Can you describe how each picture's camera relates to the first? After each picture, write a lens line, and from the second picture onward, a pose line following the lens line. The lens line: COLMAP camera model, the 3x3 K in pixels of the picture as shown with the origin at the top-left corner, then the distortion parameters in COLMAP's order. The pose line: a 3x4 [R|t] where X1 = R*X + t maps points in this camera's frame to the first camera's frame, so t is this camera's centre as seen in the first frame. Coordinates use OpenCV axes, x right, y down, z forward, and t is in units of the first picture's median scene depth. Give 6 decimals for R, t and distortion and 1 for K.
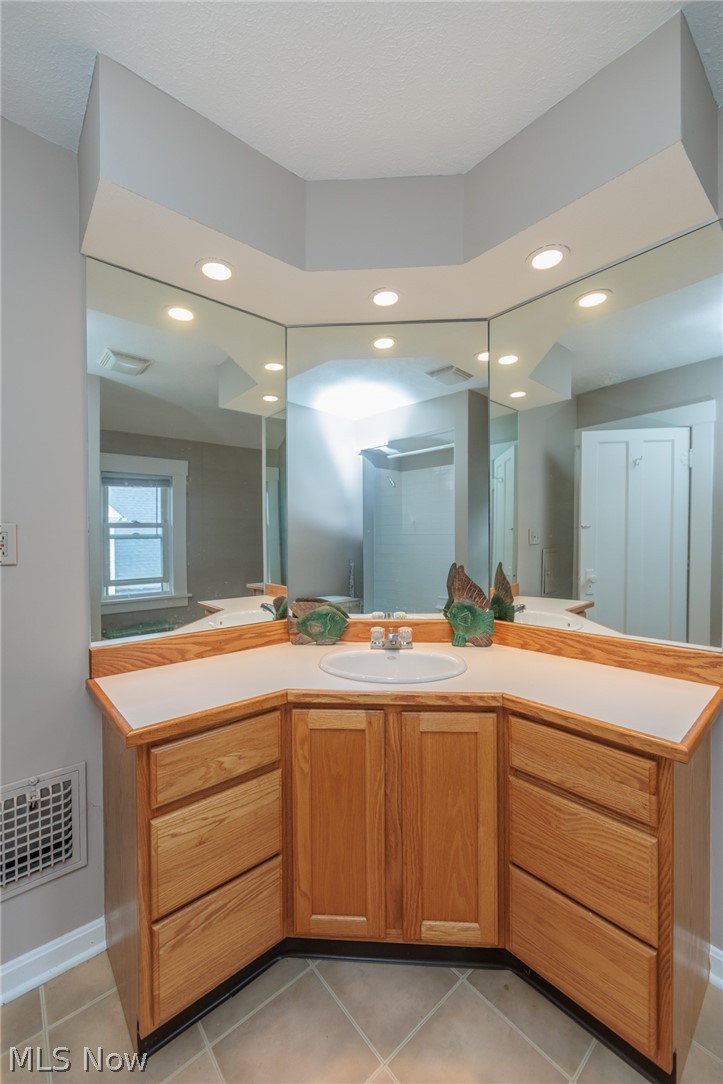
lens RADIAL K [[425.1, 0, 358.8], [0, 425.1, 541.6], [0, 0, 1]] dist [0.000014, -0.000387]
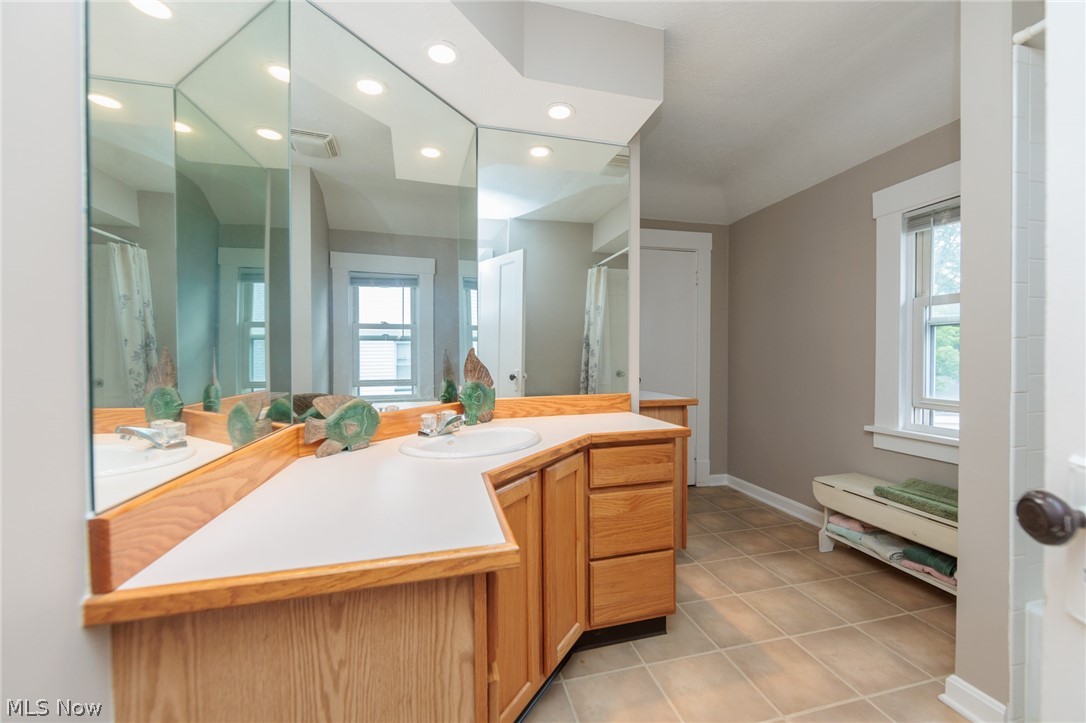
lens RADIAL K [[425.9, 0, 544.9], [0, 425.9, 361.8], [0, 0, 1]] dist [0.000014, -0.000387]
pose [[0.444266, -0.004225, 0.895885, -0.732959], [0.008979, 0.999960, 0.000263, 0.107071], [-0.895850, 0.007927, 0.444286, 0.433493]]
